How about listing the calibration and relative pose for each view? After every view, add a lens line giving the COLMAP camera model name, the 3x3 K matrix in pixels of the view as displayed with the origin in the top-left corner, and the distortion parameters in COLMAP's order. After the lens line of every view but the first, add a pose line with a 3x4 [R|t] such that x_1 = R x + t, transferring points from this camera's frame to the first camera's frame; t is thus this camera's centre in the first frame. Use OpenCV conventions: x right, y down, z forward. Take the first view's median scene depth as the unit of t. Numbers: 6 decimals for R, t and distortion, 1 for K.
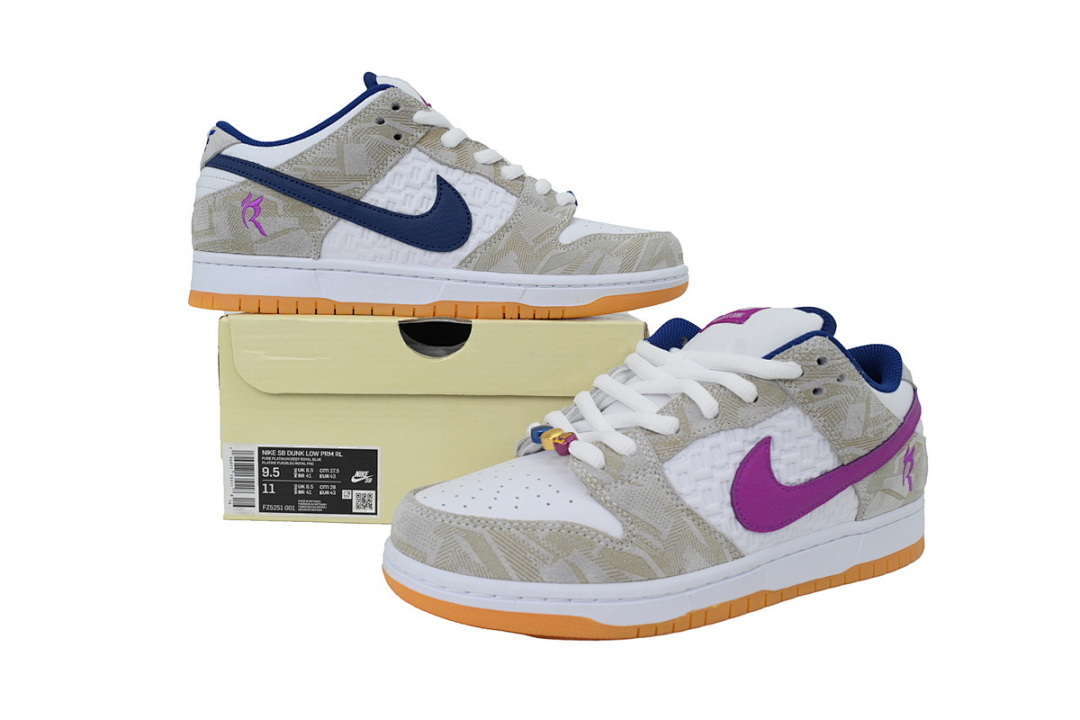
lens RADIAL K [[830.3, 0, 540.0], [0, 830.3, 360.0], [0, 0, 1]] dist [0.047468, 0.000476]
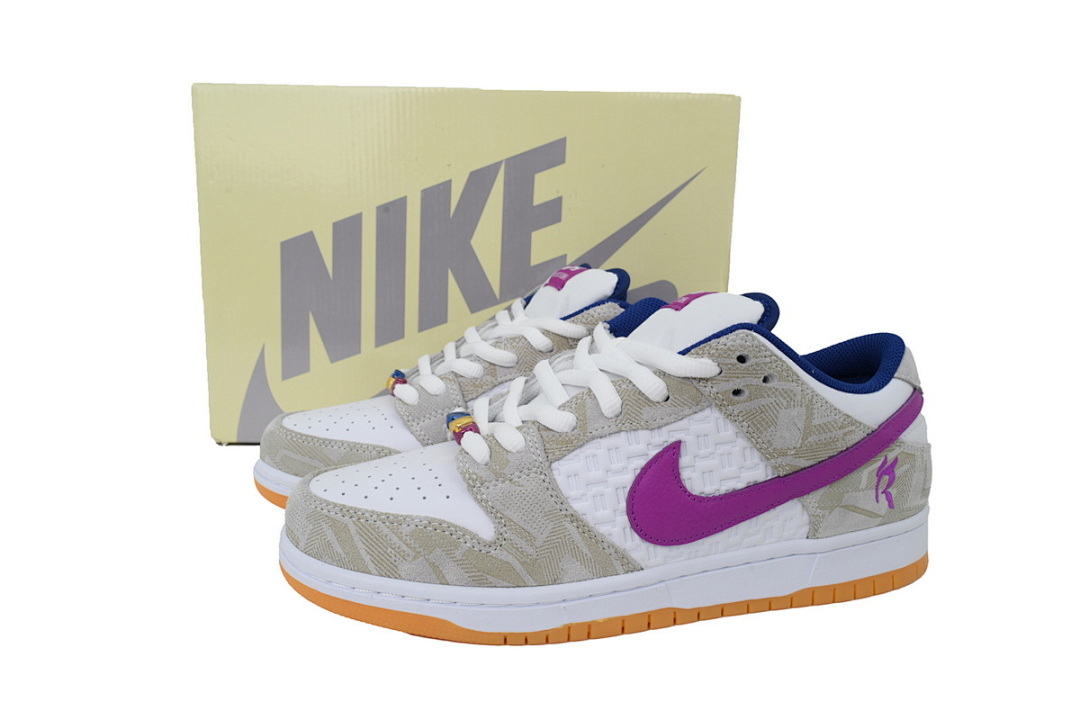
lens RADIAL K [[830.3, 0, 540.0], [0, 830.3, 360.0], [0, 0, 1]] dist [0.047468, 0.000476]
pose [[0.968726, 0.041645, -0.244612, 0.354393], [-0.026139, 0.997457, 0.066300, -0.051001], [0.246751, -0.057832, 0.967352, 0.108336]]
